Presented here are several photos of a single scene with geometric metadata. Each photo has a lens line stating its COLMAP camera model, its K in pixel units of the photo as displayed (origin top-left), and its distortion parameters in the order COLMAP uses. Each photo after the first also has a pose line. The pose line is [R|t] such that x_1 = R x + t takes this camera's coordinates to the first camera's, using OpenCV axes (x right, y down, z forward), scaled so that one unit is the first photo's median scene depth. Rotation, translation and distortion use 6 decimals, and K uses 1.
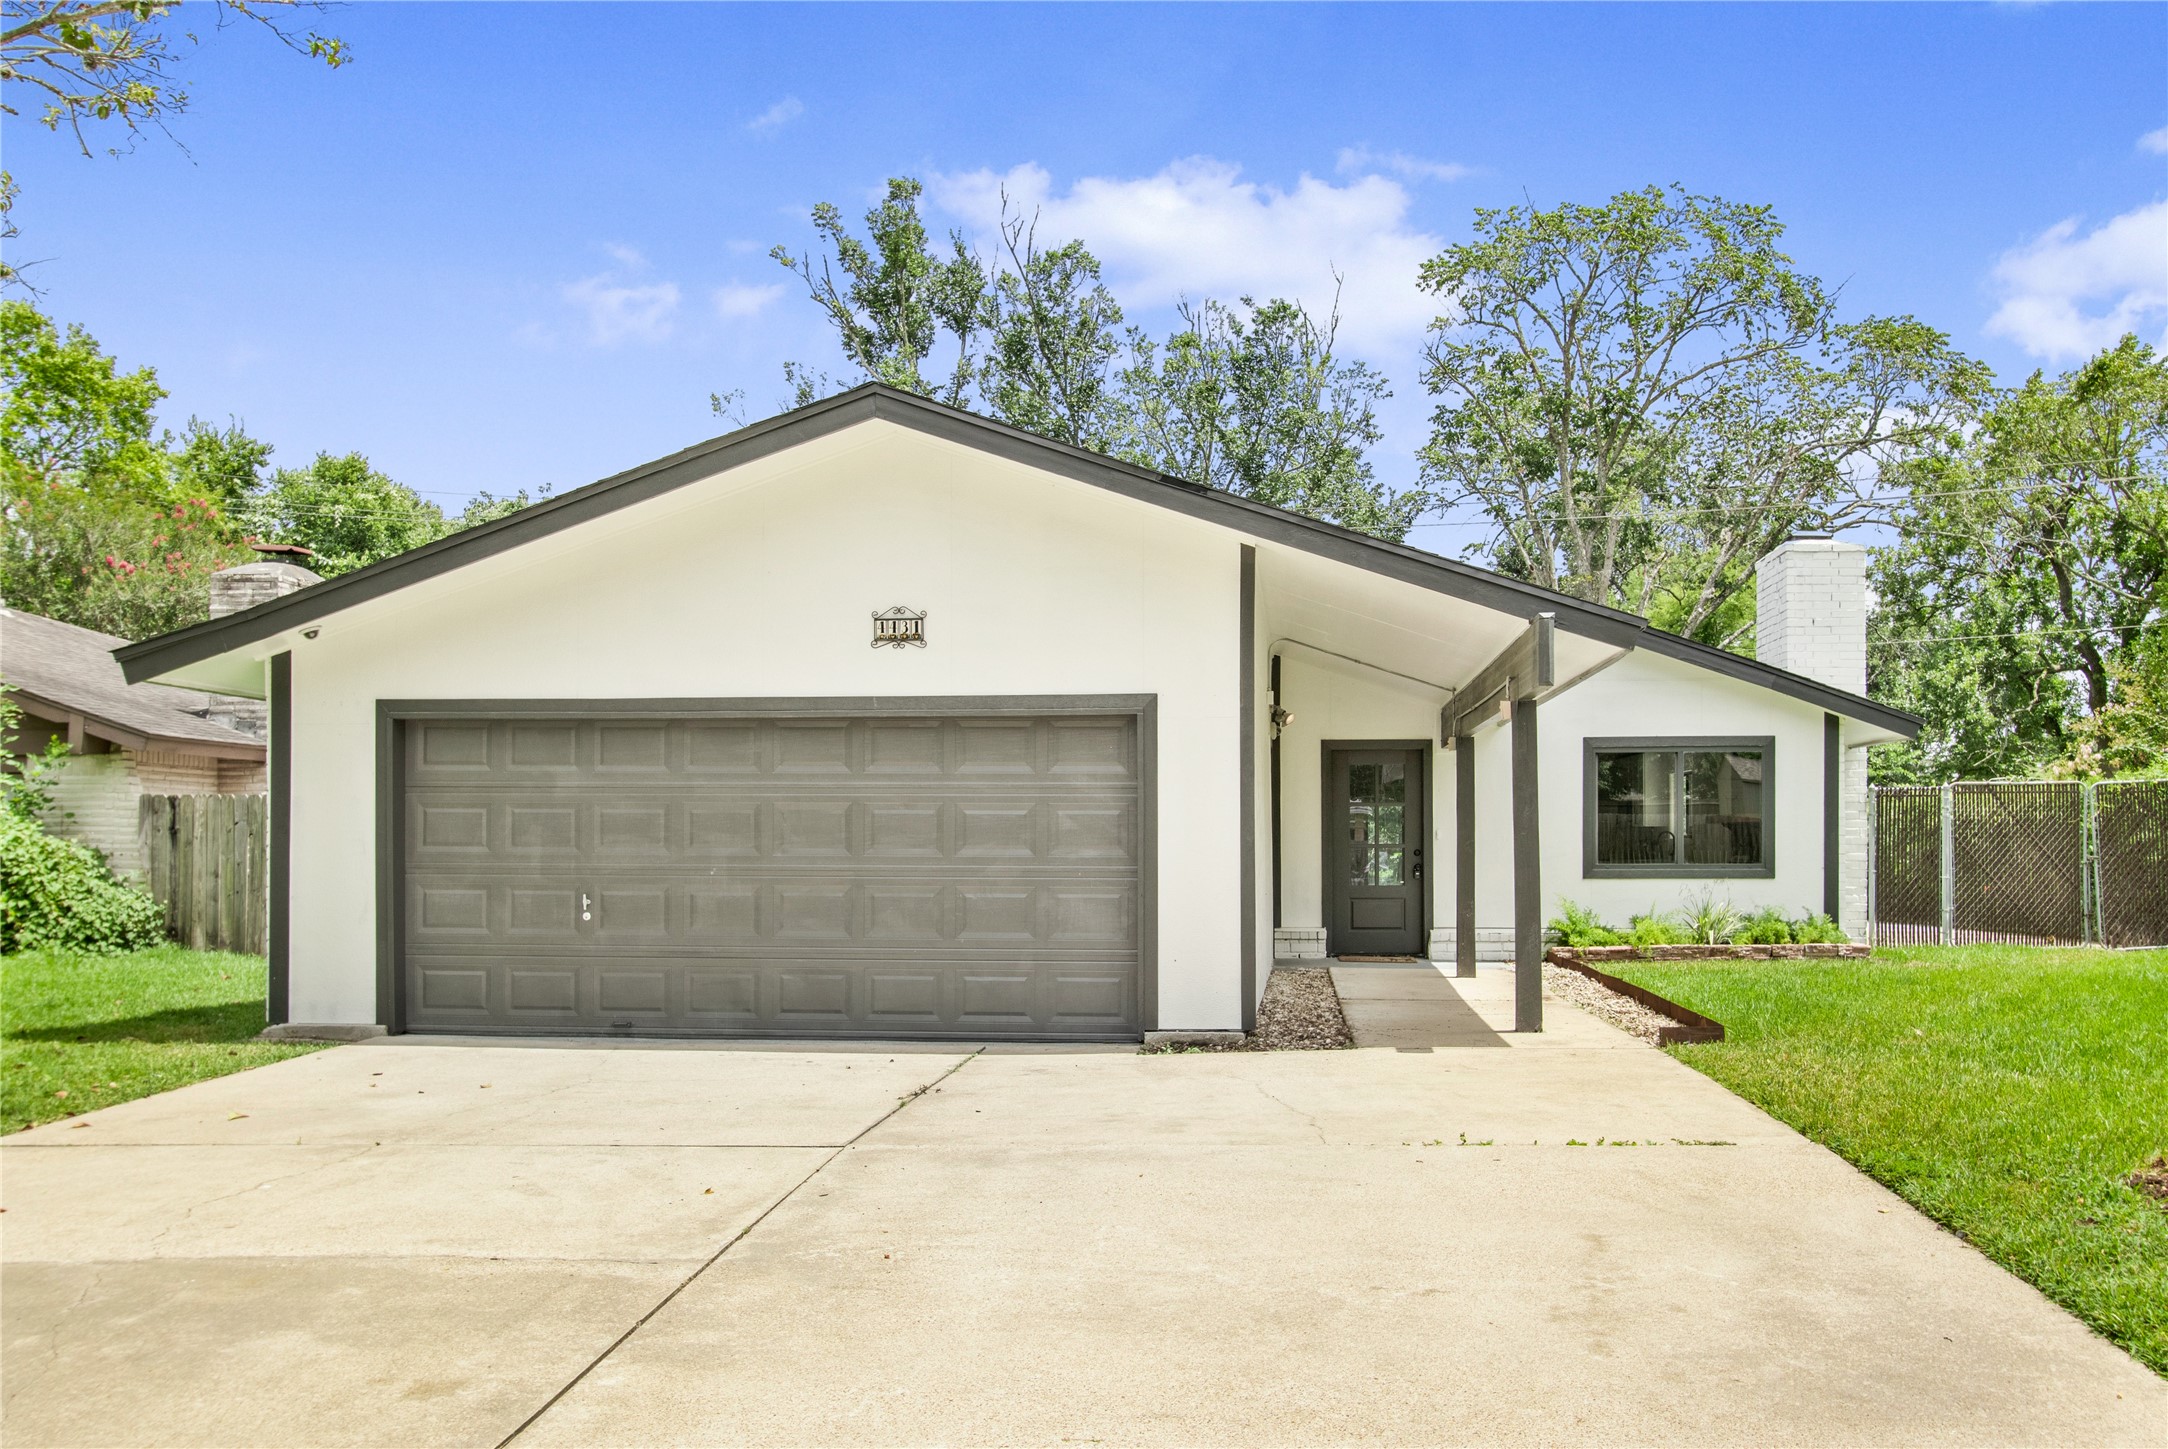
lens RADIAL K [[1805.8, 0, 1085.9], [0, 1805.8, 756.9], [0, 0, 1]] dist [-0.003165, 0.001319]
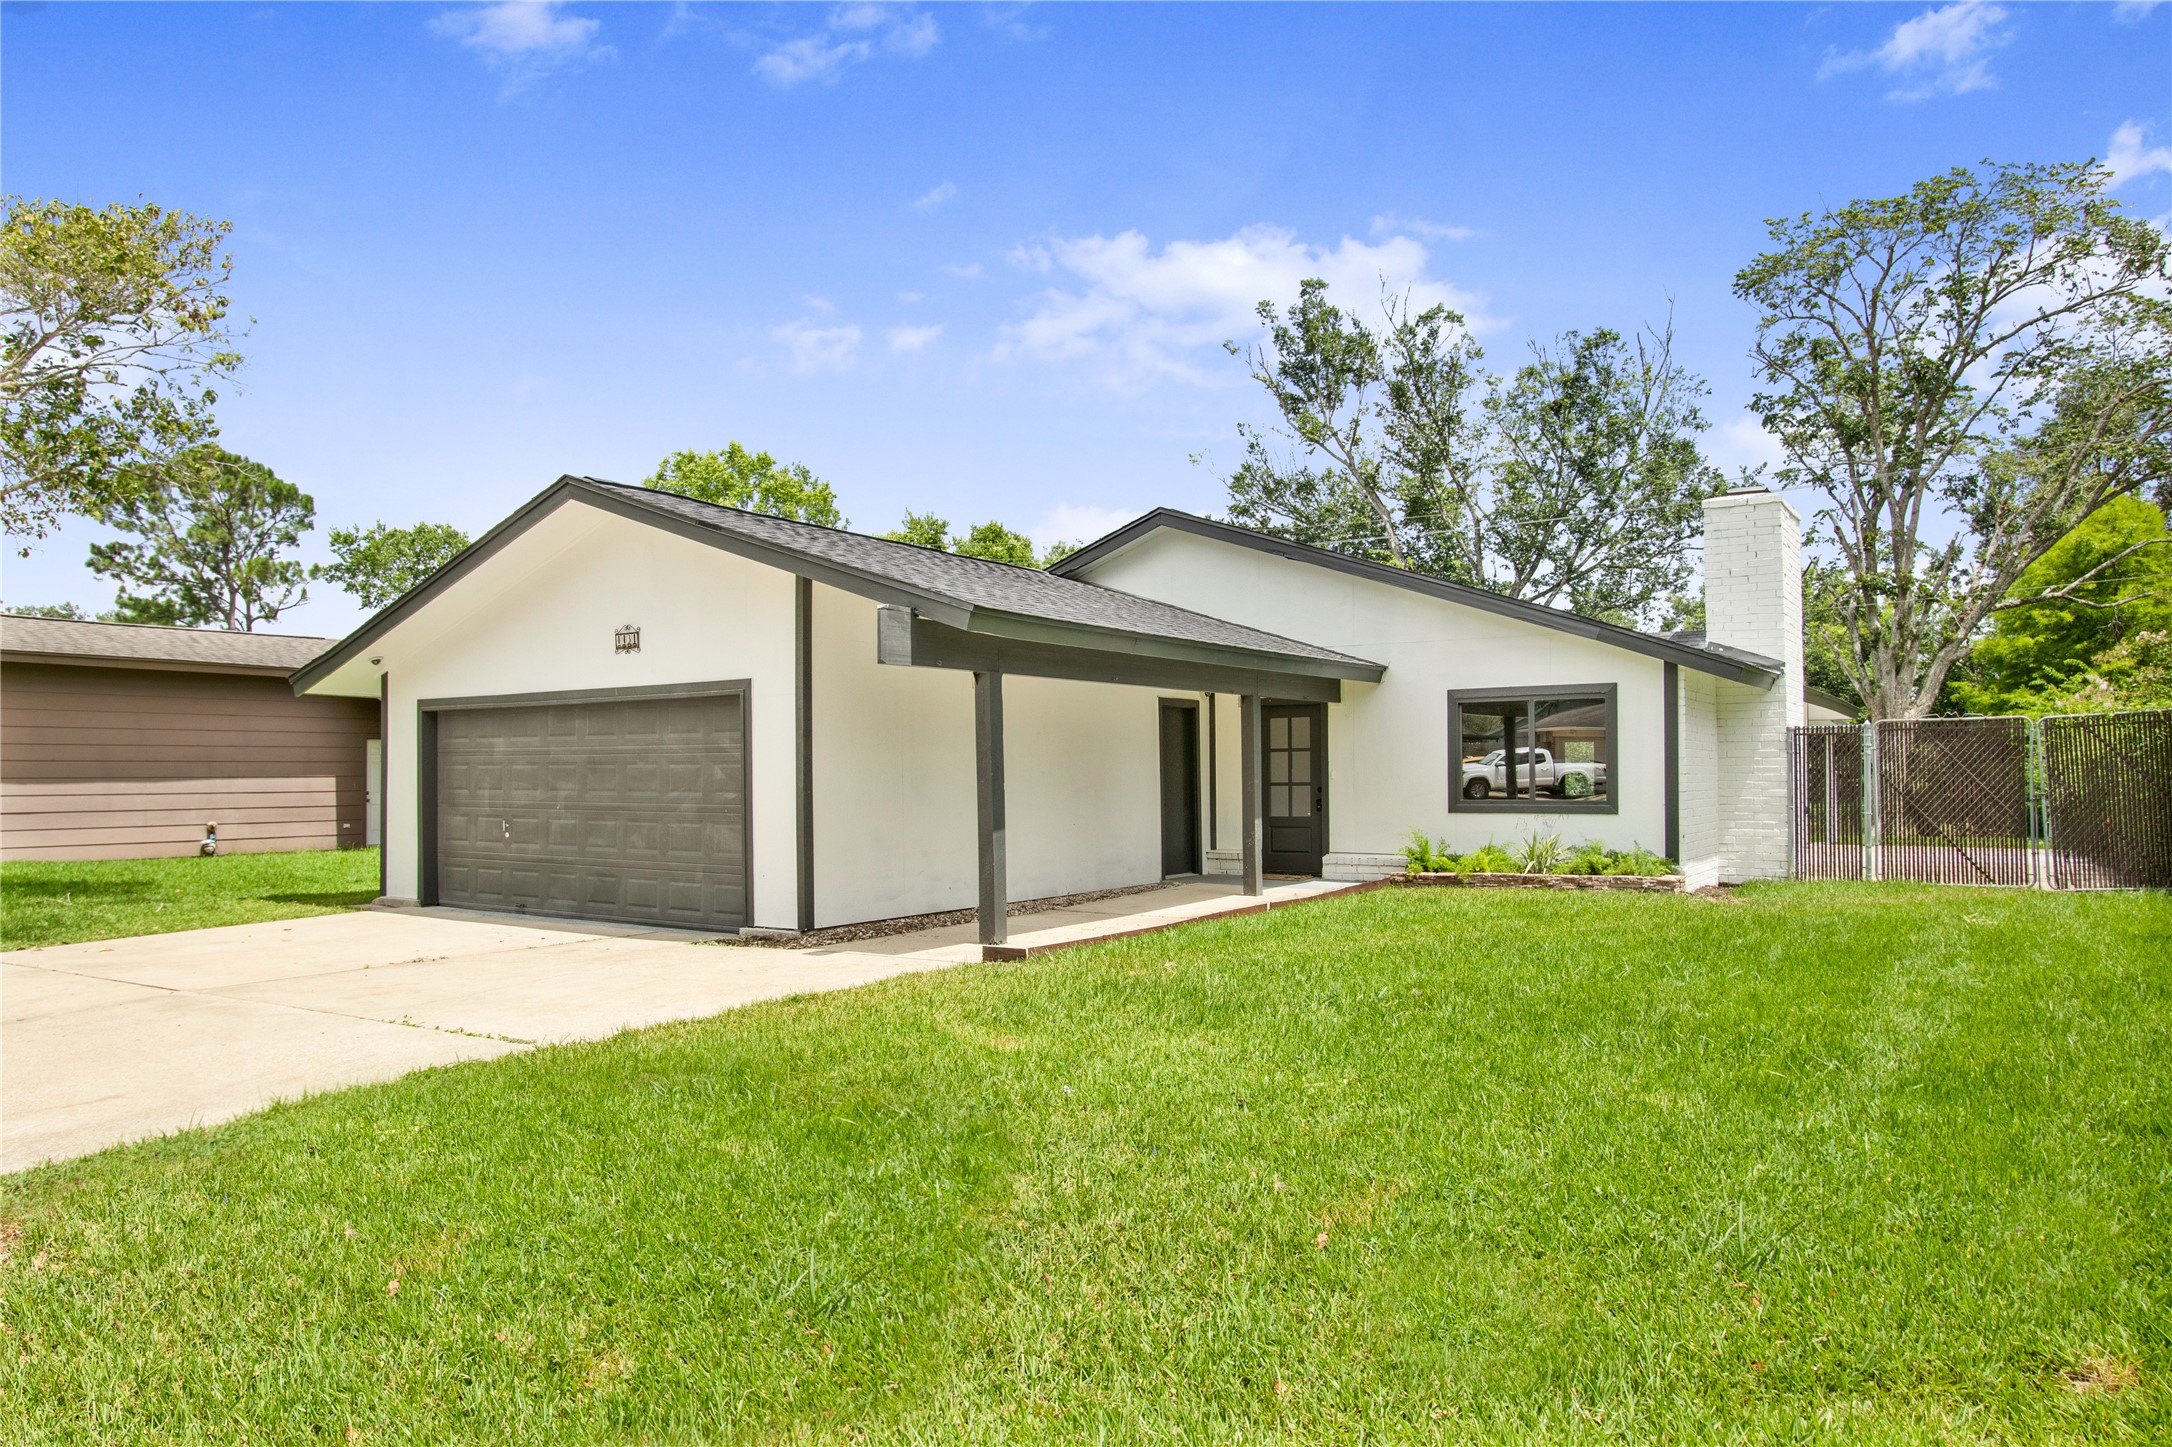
lens RADIAL K [[1339.3, 0, 1086.0], [0, 1339.3, 723.5], [0, 0, 1]] dist [-0.078813, 0.076296]
pose [[0.886579, -0.025481, -0.461875, 0.679196], [0.027989, 0.999607, -0.001420, 0.007353], [0.461730, -0.011668, 0.886944, 0.214078]]
